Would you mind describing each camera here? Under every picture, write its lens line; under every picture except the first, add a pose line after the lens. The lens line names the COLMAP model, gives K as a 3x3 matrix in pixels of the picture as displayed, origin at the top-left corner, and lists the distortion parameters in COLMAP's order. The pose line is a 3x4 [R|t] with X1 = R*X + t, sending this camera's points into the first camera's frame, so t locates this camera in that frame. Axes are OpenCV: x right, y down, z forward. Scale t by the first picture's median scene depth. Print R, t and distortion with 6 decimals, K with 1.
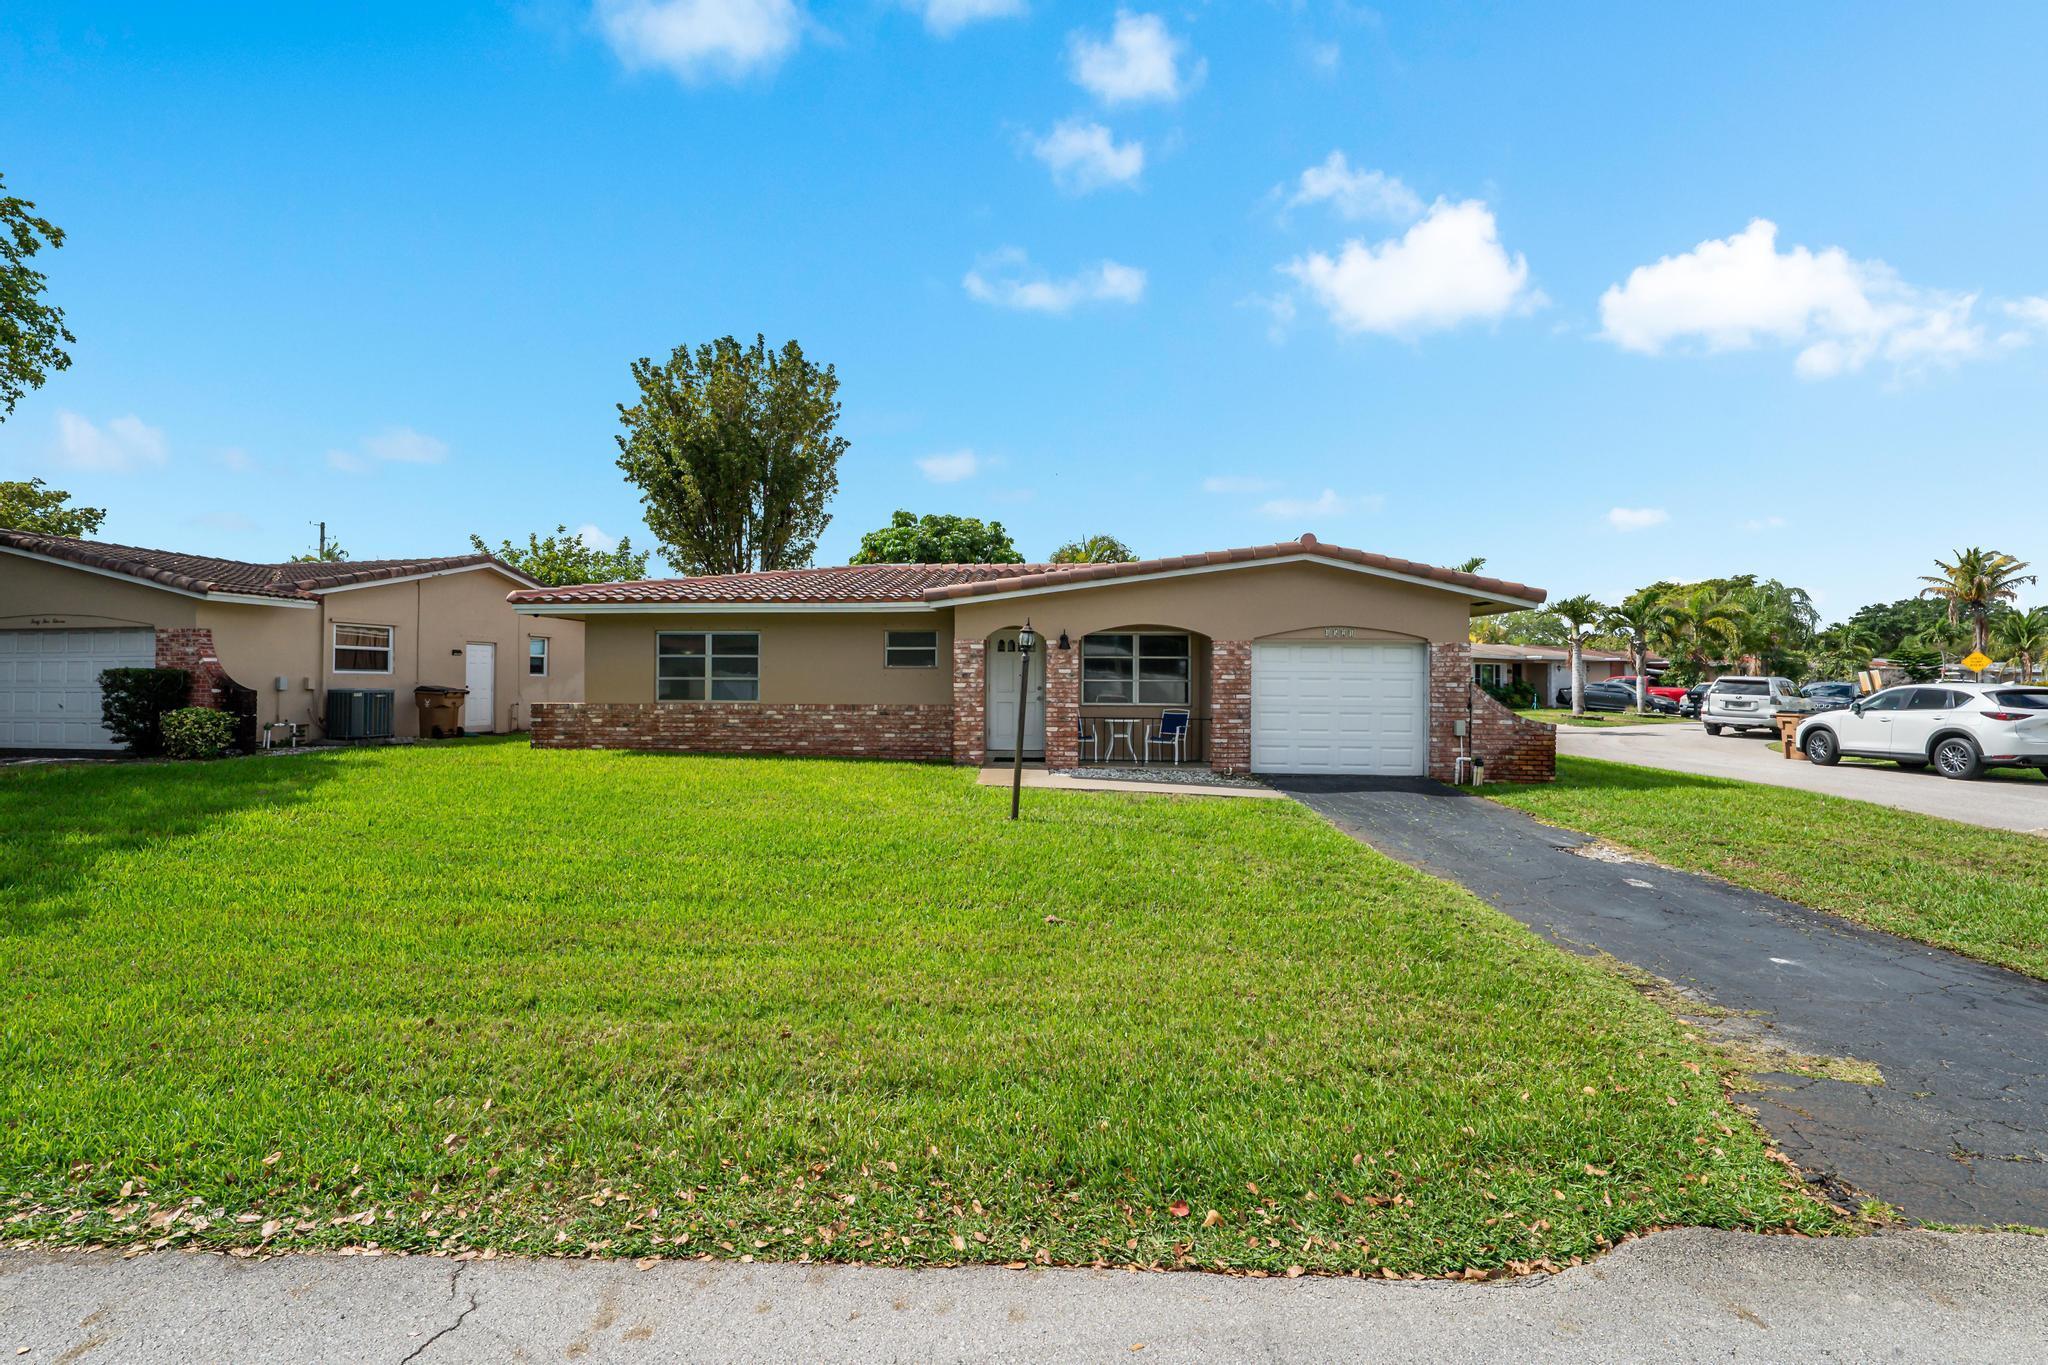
lens RADIAL K [[929.6, 0, 981.6], [0, 929.6, 674.9], [0, 0, 1]] dist [-0.002554, 0.000000]
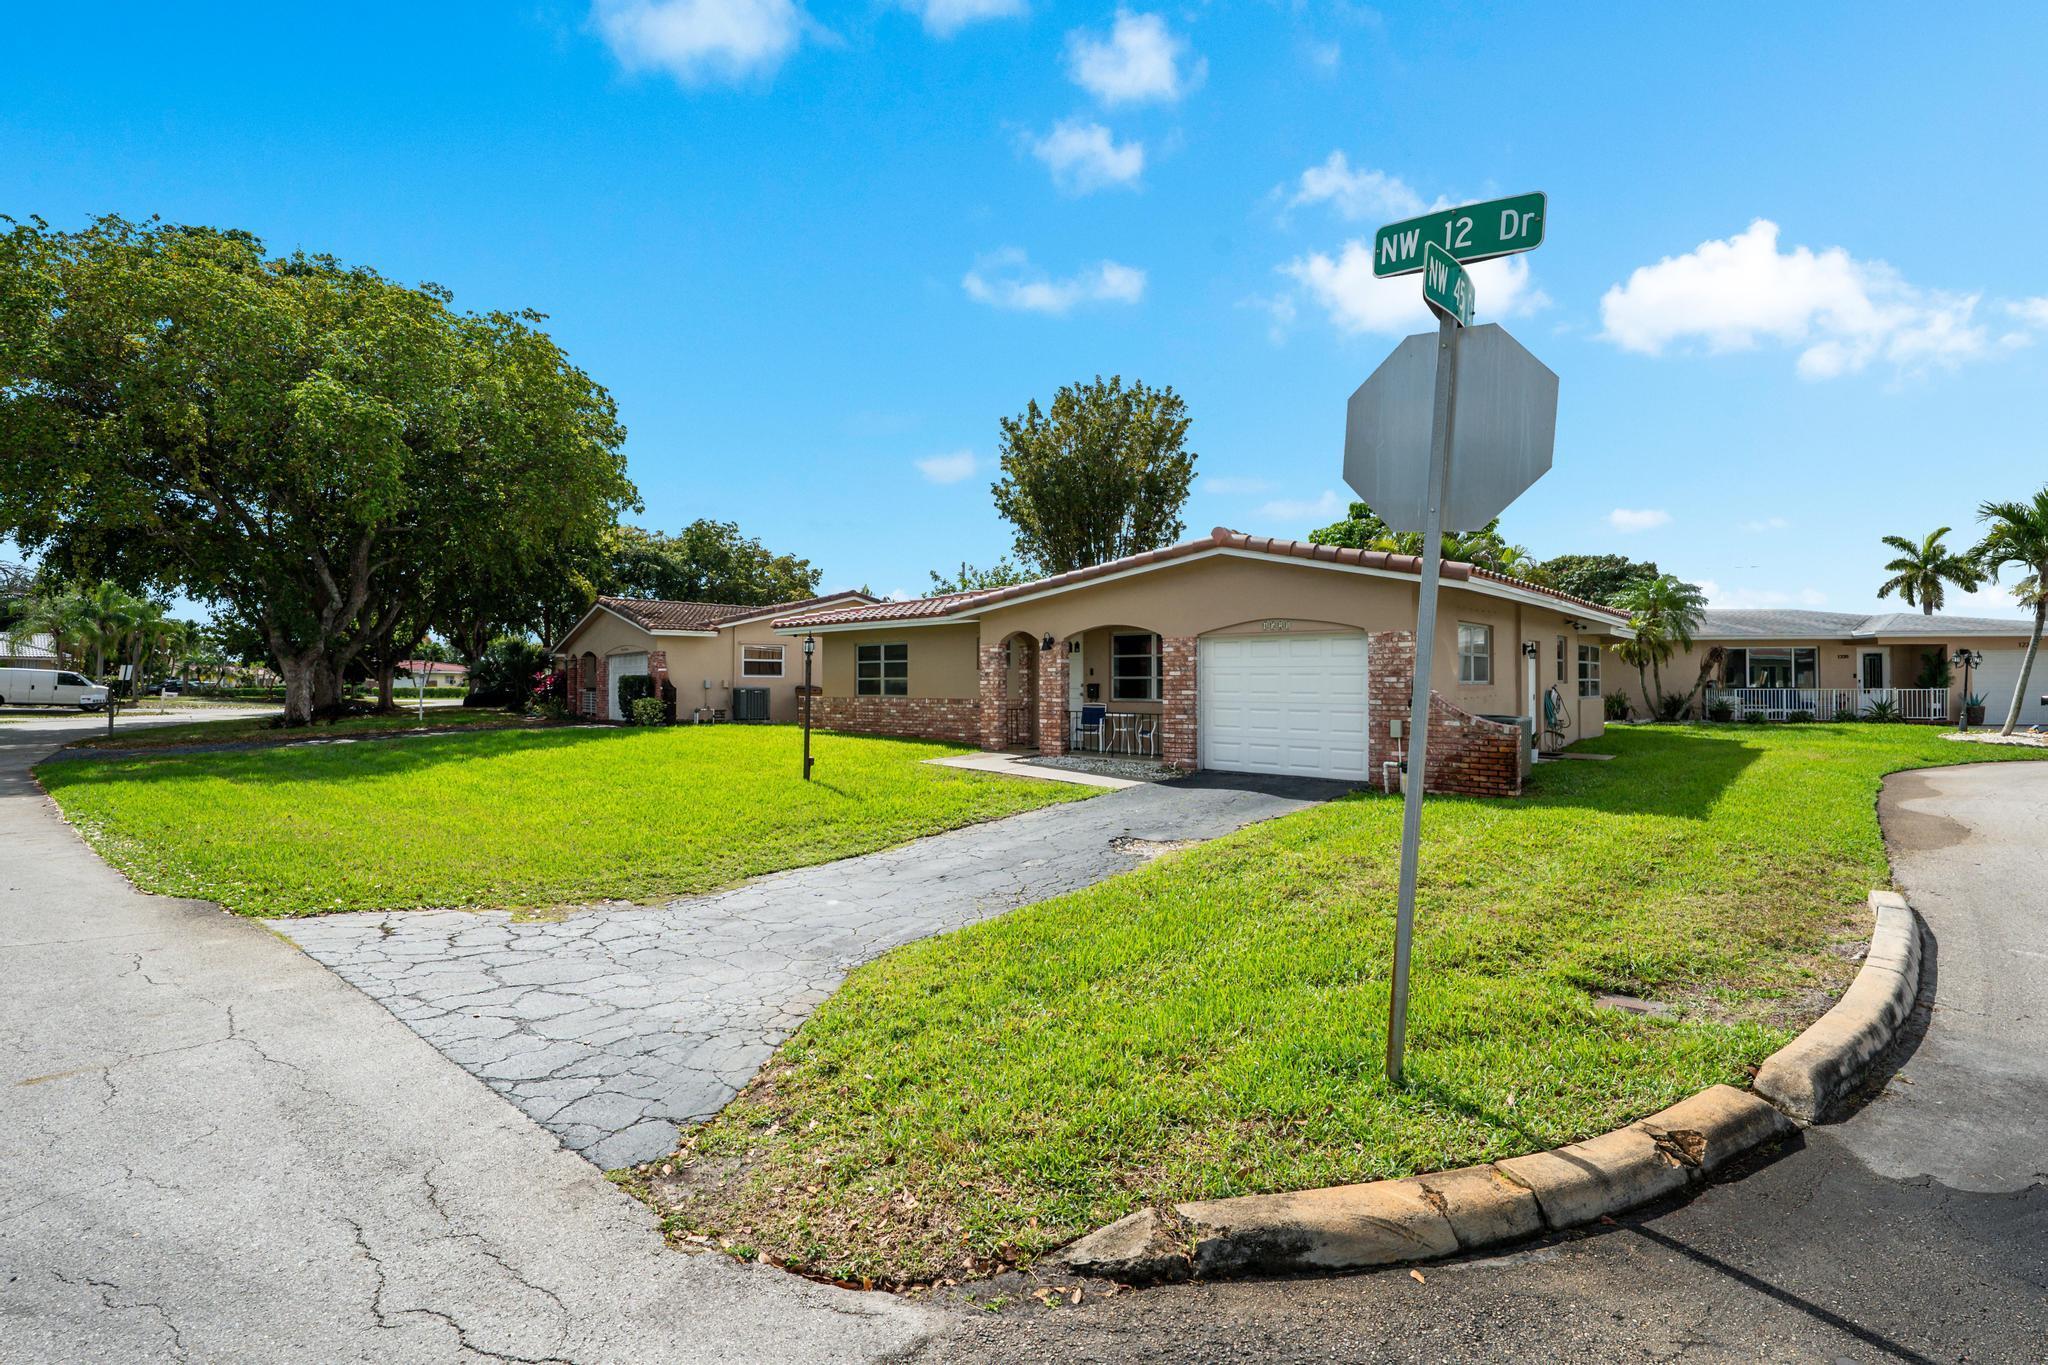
lens RADIAL K [[929.6, 0, 1016.5], [0, 929.6, 685.5], [0, 0, 1]] dist [-0.002554, 0.000000]
pose [[0.788279, -0.003122, -0.615311, 0.678970], [0.009268, 0.999934, 0.006799, 0.006399], [0.615249, -0.011062, 0.788255, 0.078552]]
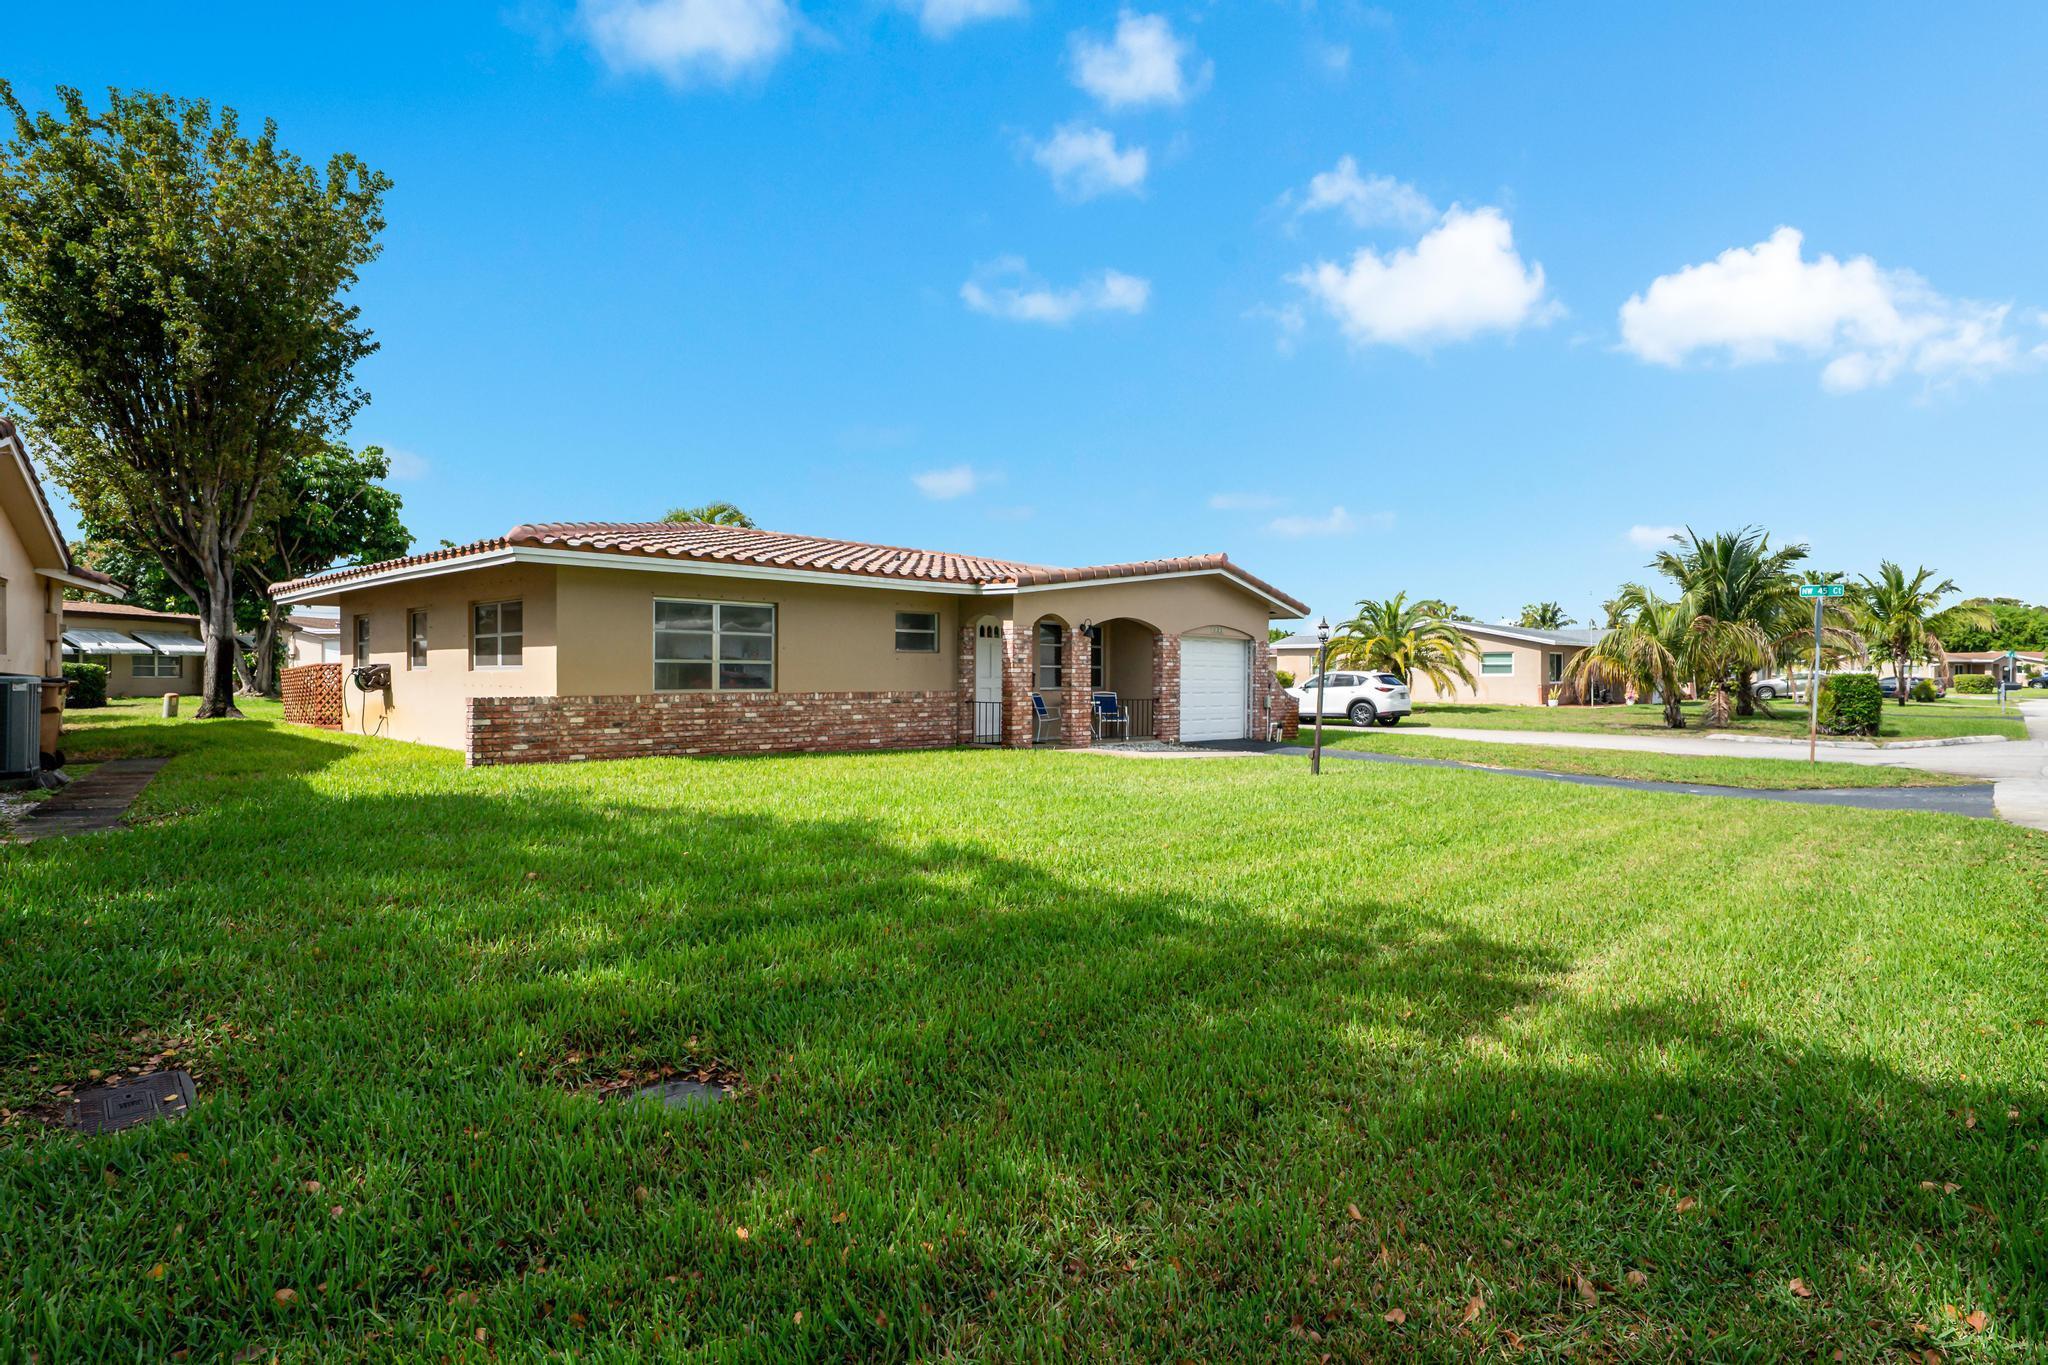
lens RADIAL K [[1052.0, 0, 1026.7], [0, 1052.0, 678.7], [0, 0, 1]] dist [0.019094, 0.000796]
pose [[0.631154, -0.003343, 0.775651, -0.828004], [-0.009846, 0.999876, 0.012321, 0.005137], [-0.775595, -0.015413, 0.631042, 0.244691]]
